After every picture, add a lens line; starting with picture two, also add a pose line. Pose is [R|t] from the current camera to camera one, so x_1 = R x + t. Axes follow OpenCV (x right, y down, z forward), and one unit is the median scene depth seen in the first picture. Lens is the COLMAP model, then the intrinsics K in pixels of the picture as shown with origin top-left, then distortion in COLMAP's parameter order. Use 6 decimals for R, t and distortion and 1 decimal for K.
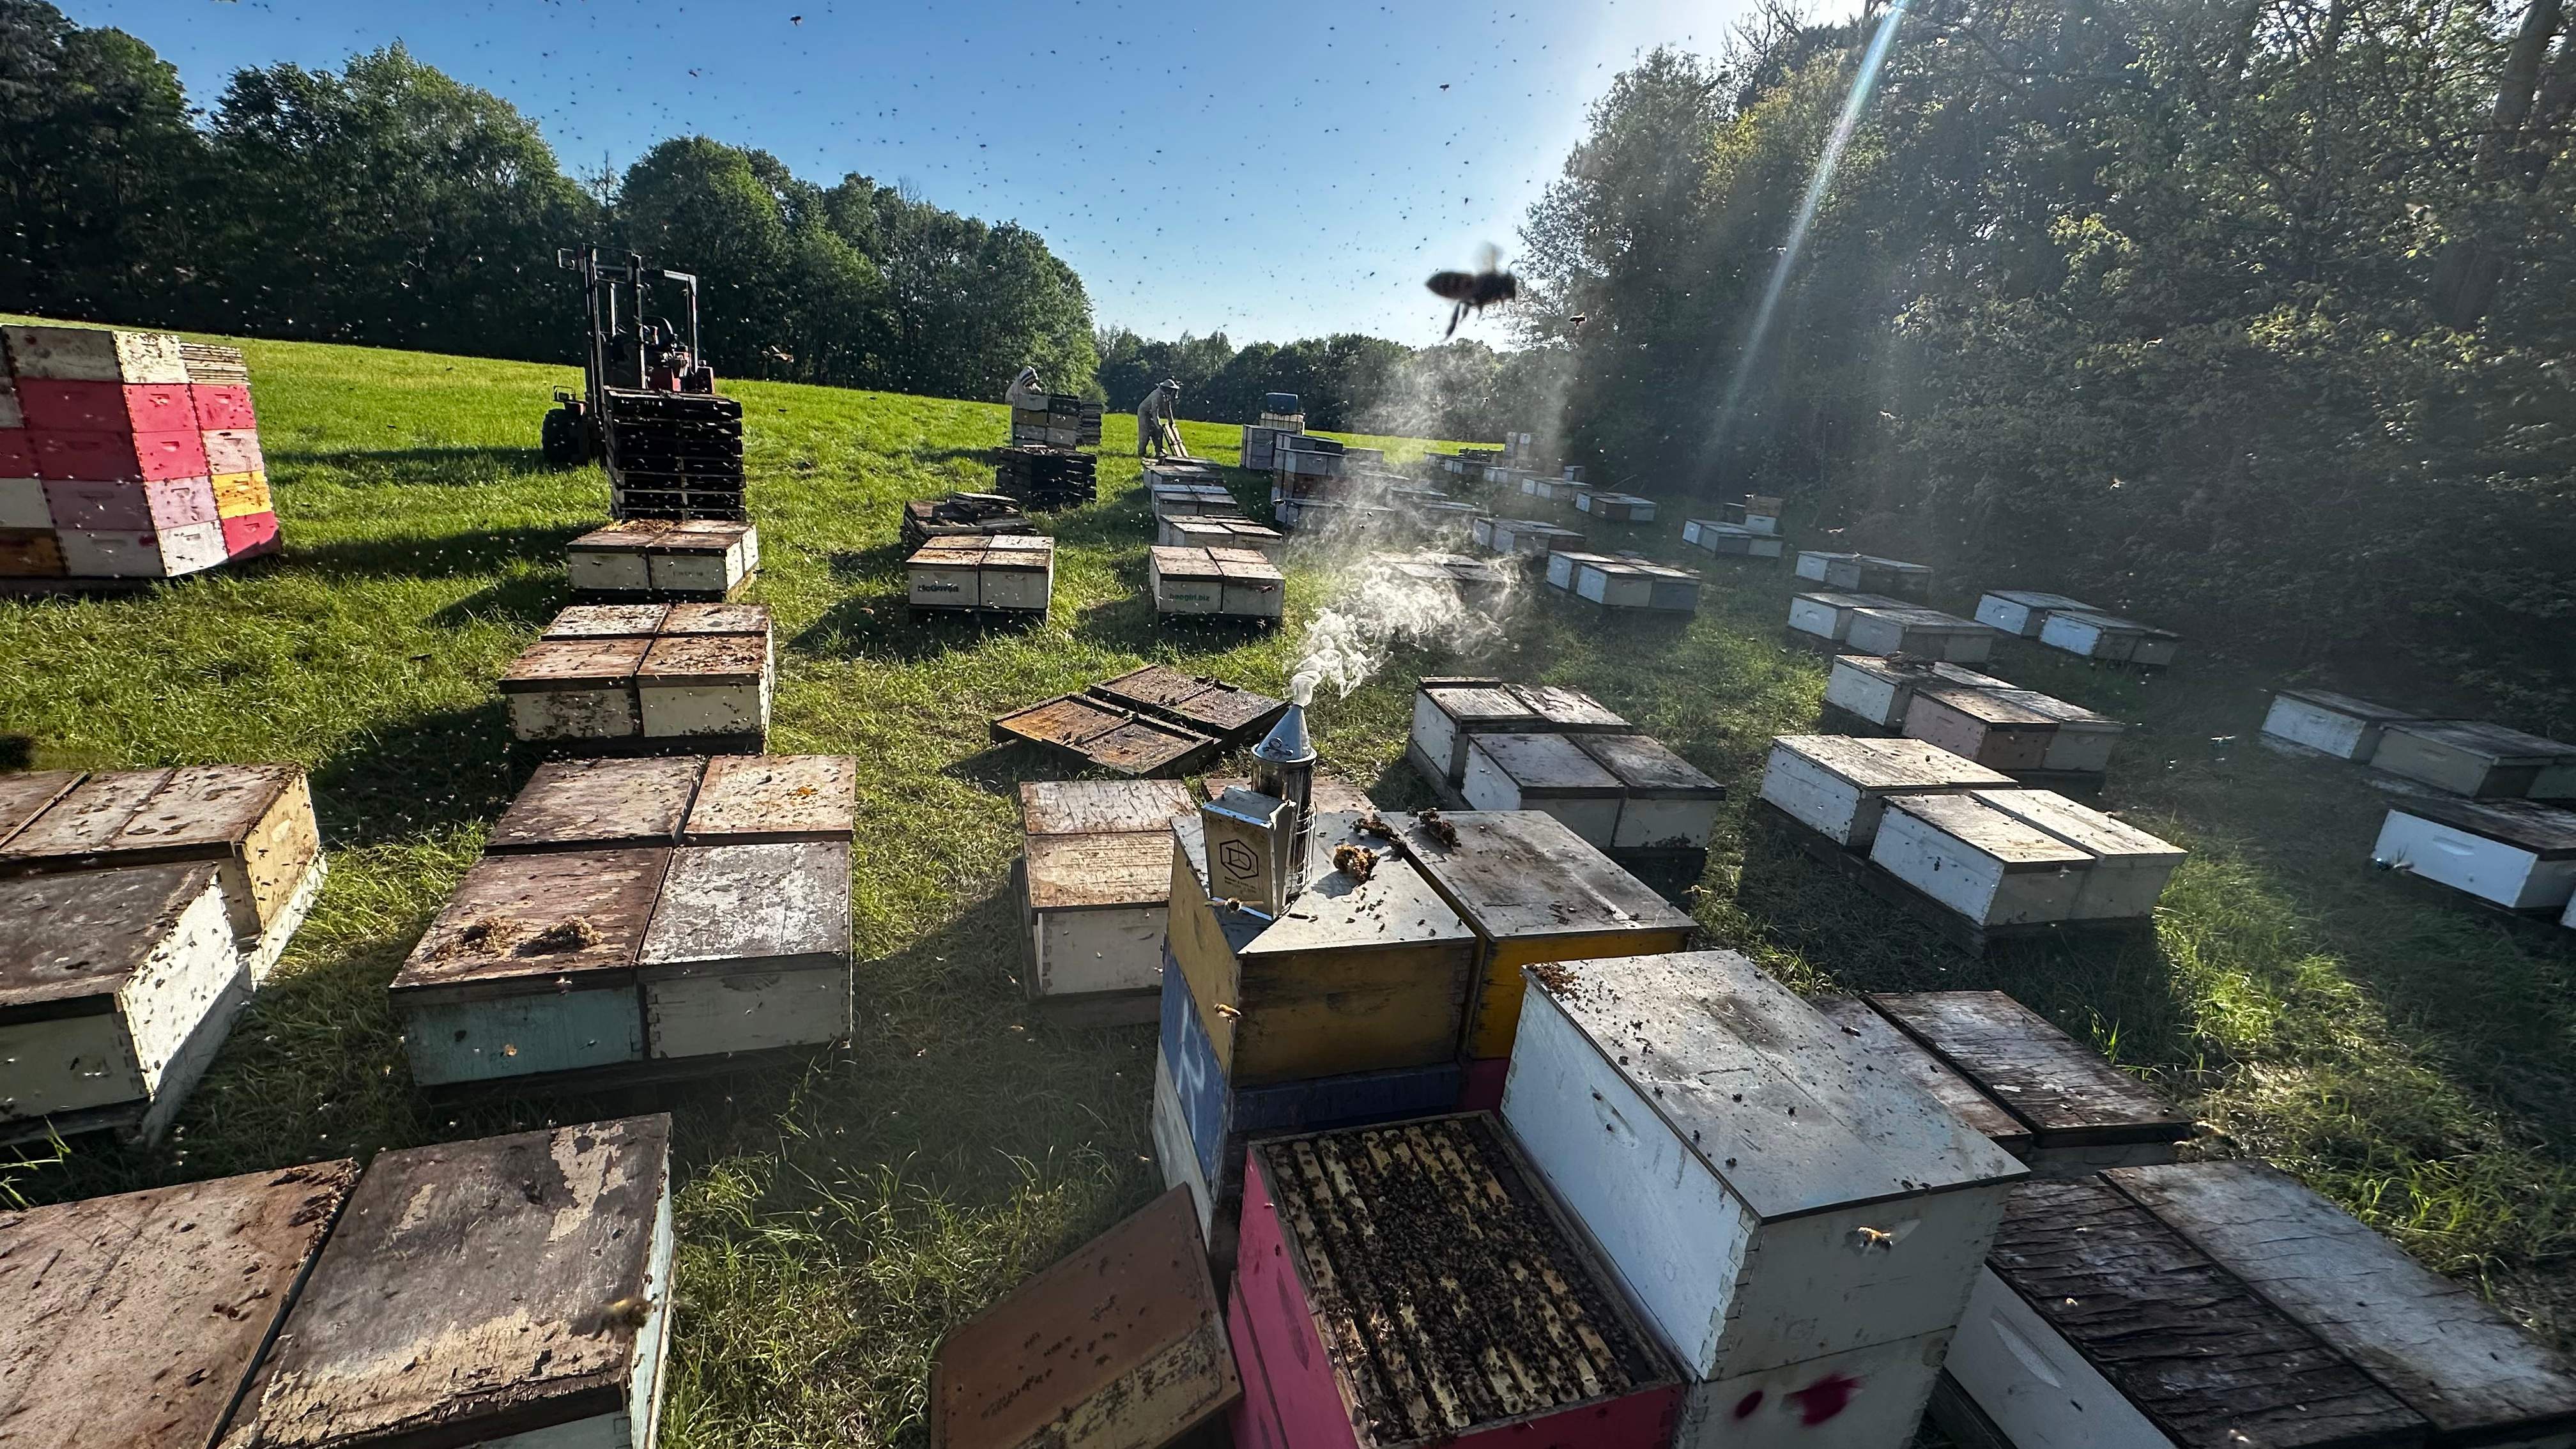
lens RADIAL K [[1025.8, 0, 1285.0], [0, 1025.8, 720.8], [0, 0, 1]] dist [-0.001768, 0.000622]
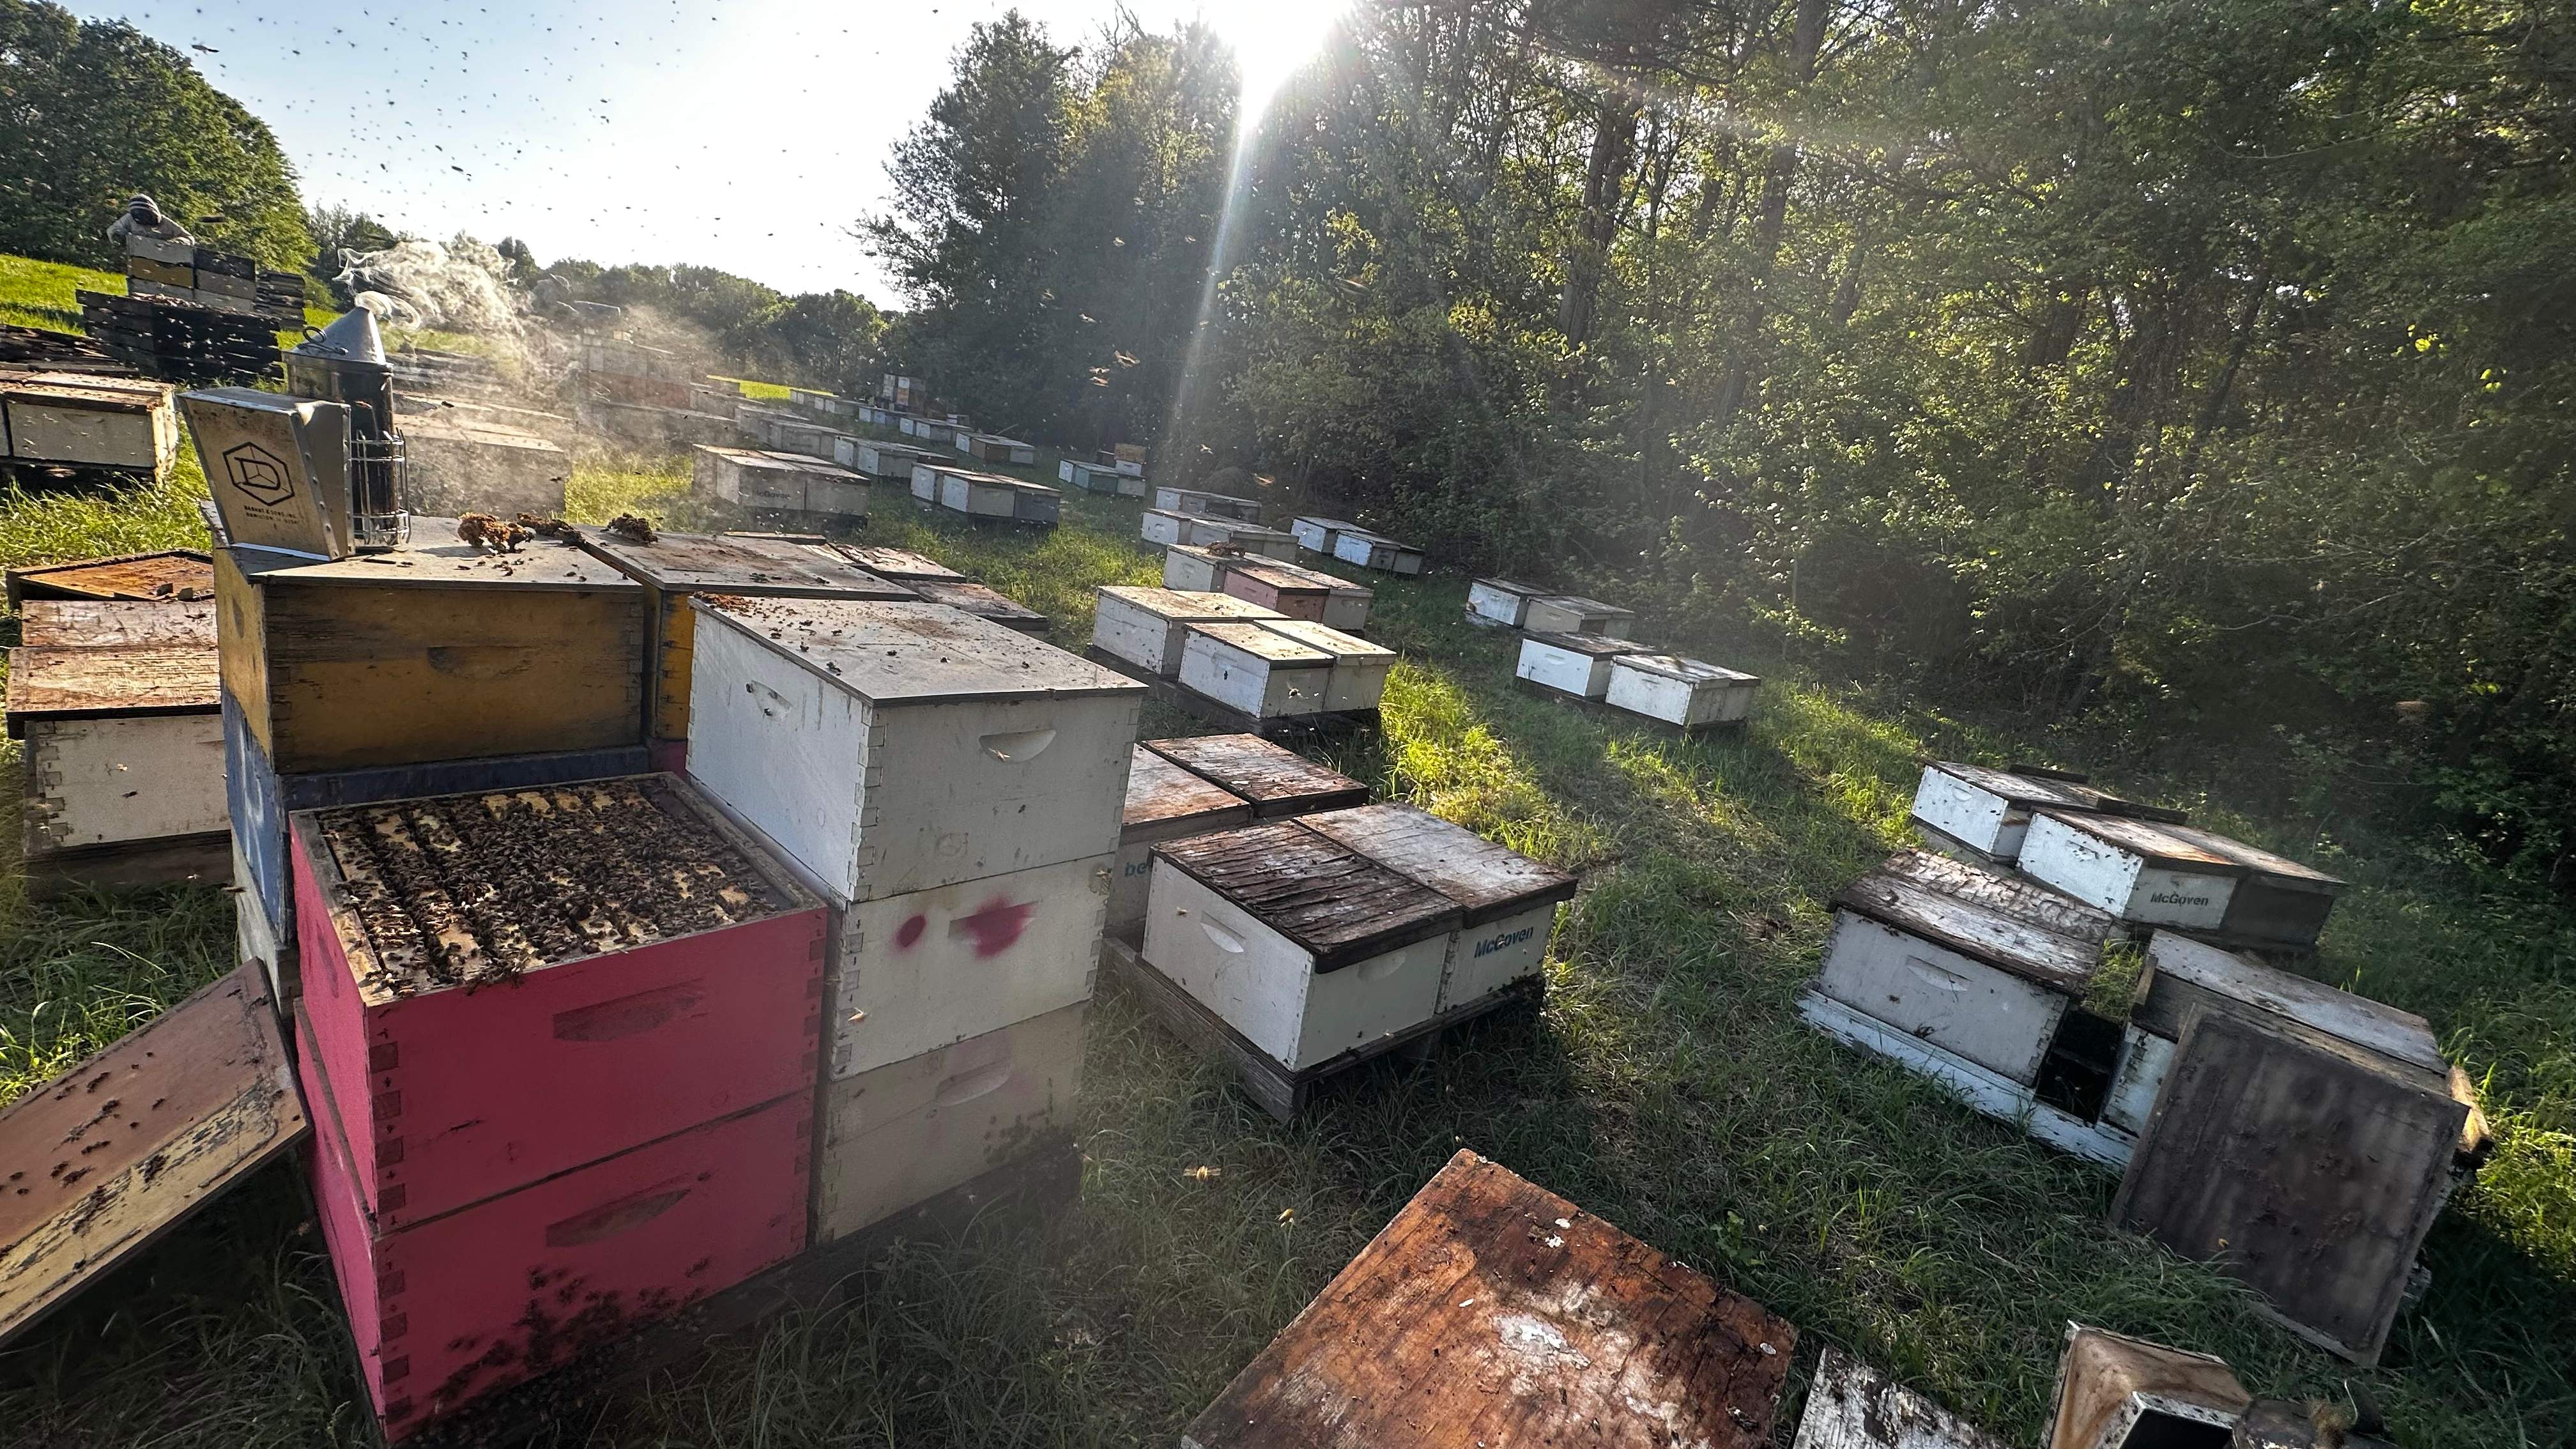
lens RADIAL K [[1025.3, 0, 1286.0], [0, 1025.3, 720.8], [0, 0, 1]] dist [-0.001564, 0.000453]
pose [[0.849996, -0.075854, 0.521299, 0.075958], [0.064200, 0.997119, 0.040410, 0.132085], [-0.522862, -0.000881, 0.852417, -0.020168]]
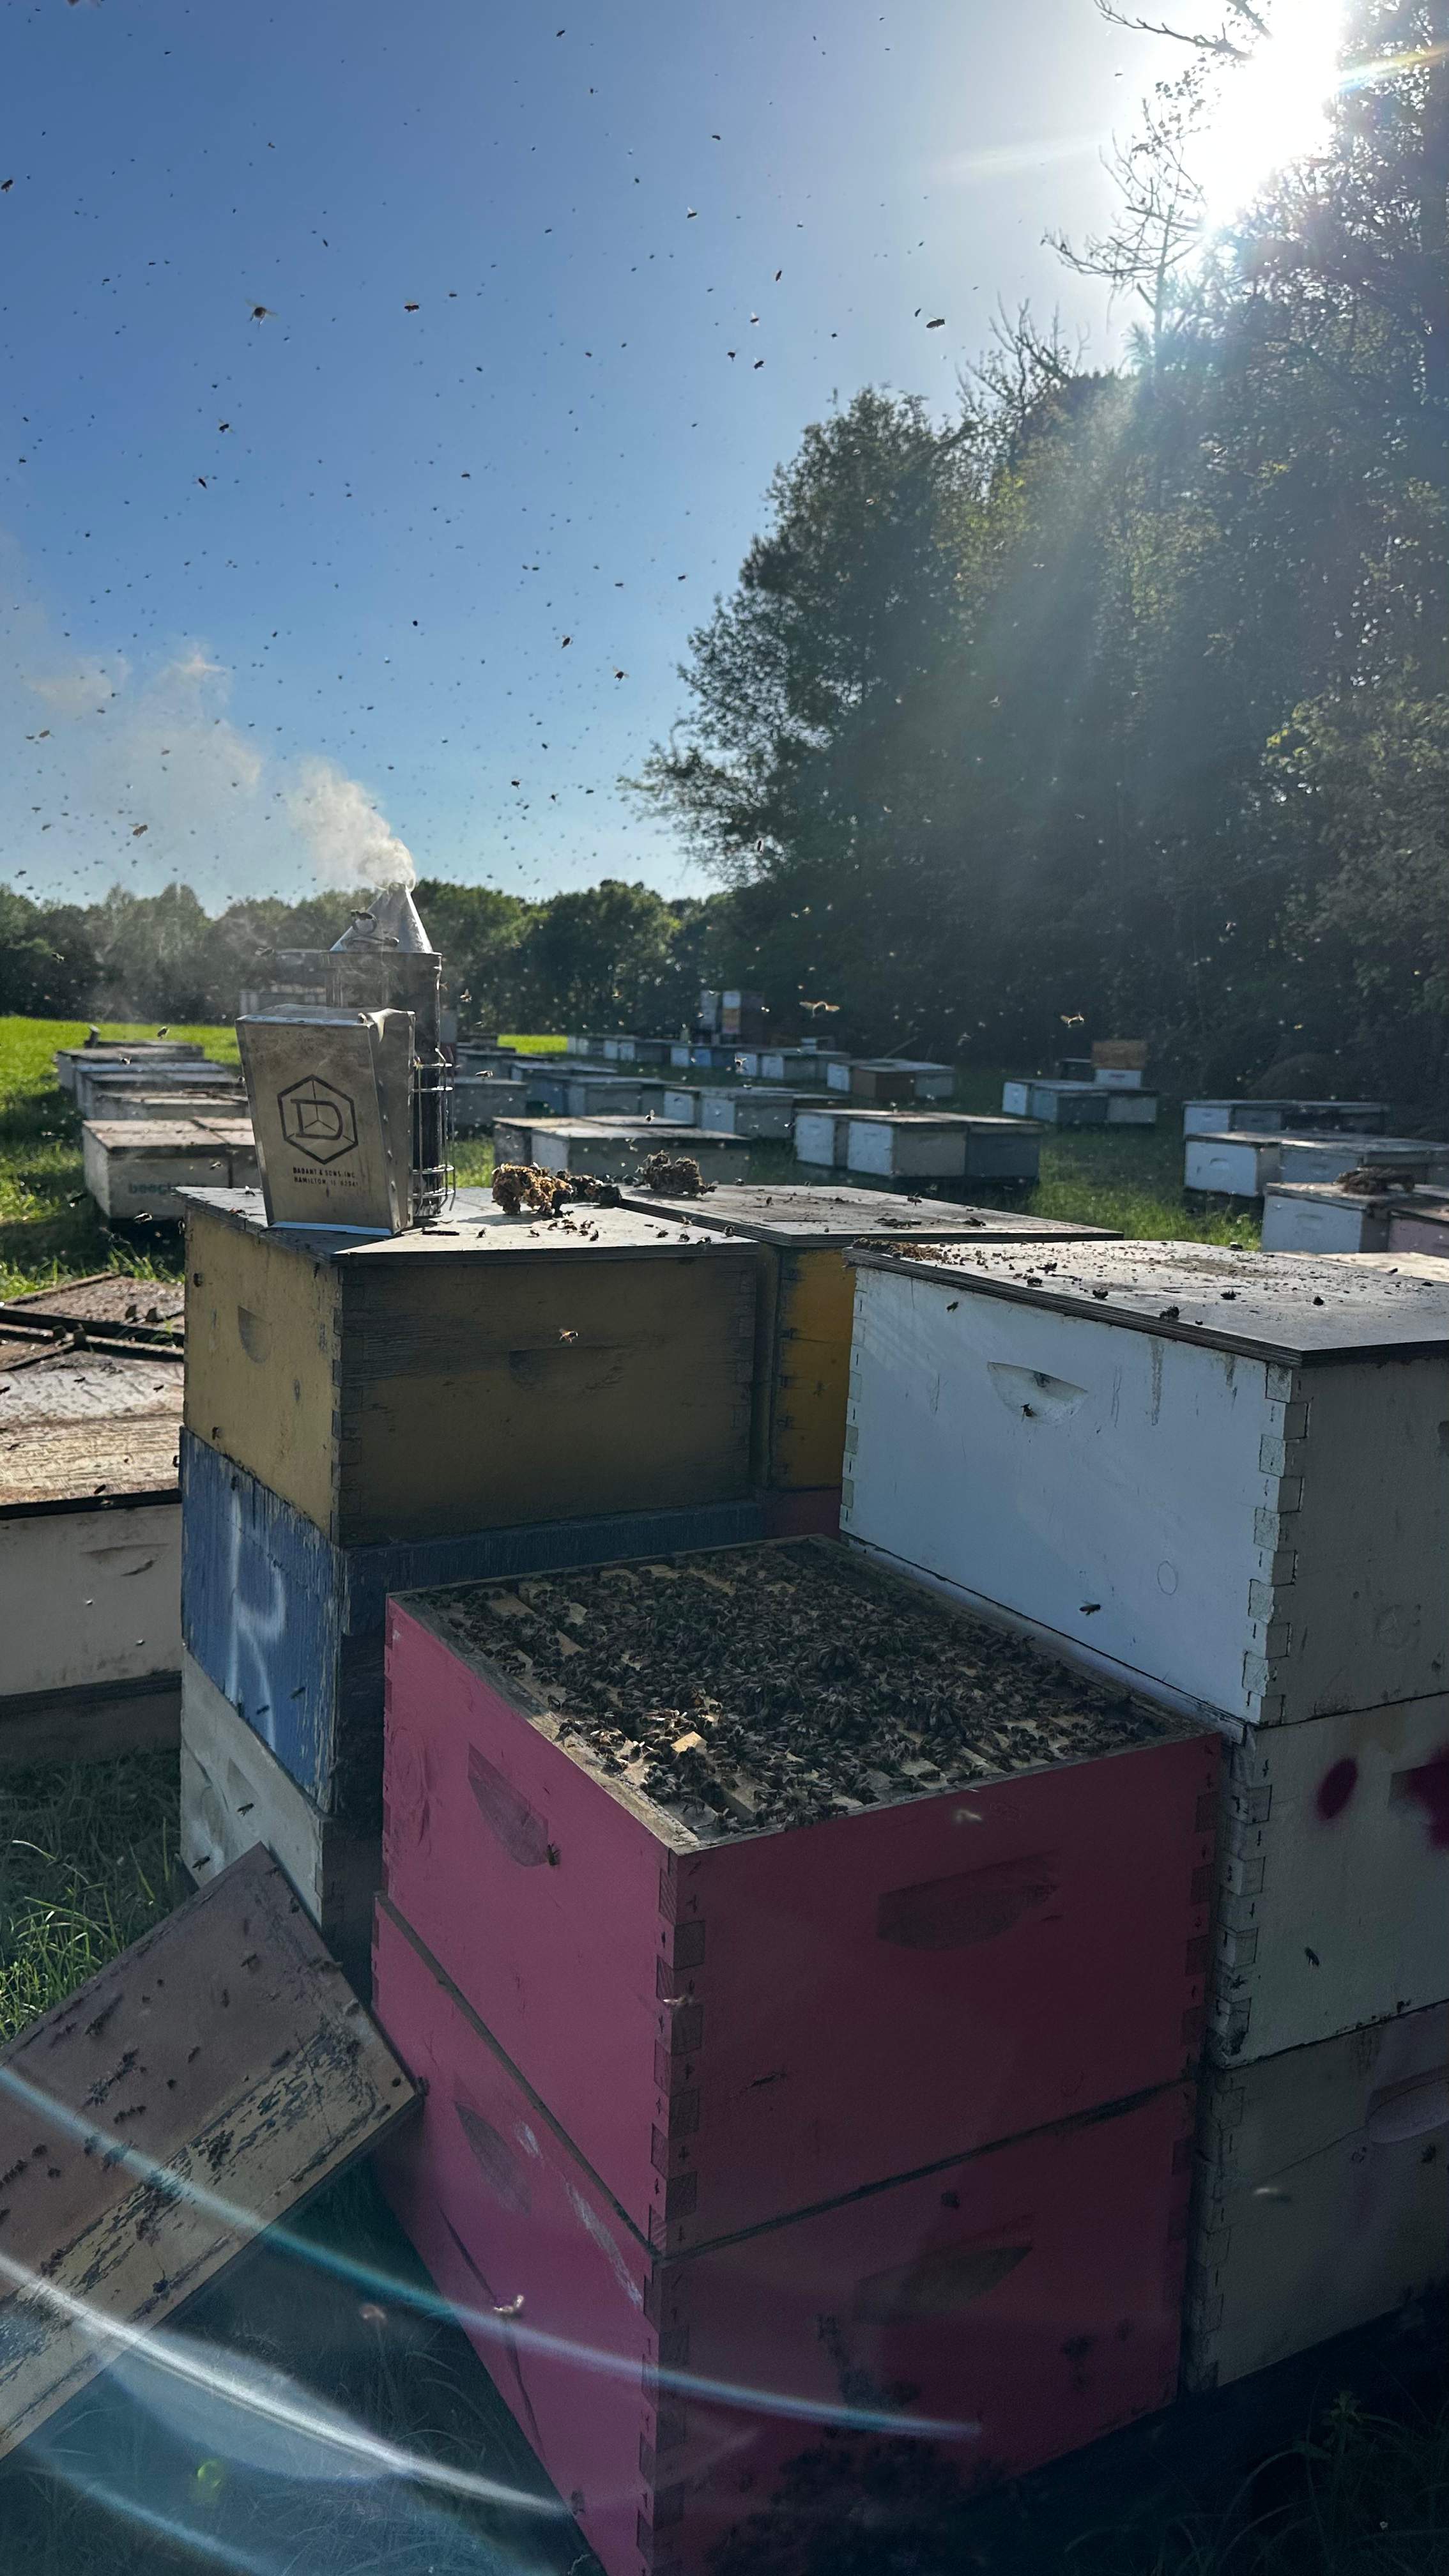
lens RADIAL K [[1795.0, 0, 738.1], [0, 1795.0, 1287.9], [0, 0, 1]] dist [0.192457, -0.405062]
pose [[0.972684, -0.091320, 0.213415, -0.016322], [0.120545, 0.984397, -0.128188, 0.146039], [-0.198379, 0.150412, 0.968515, 0.016268]]
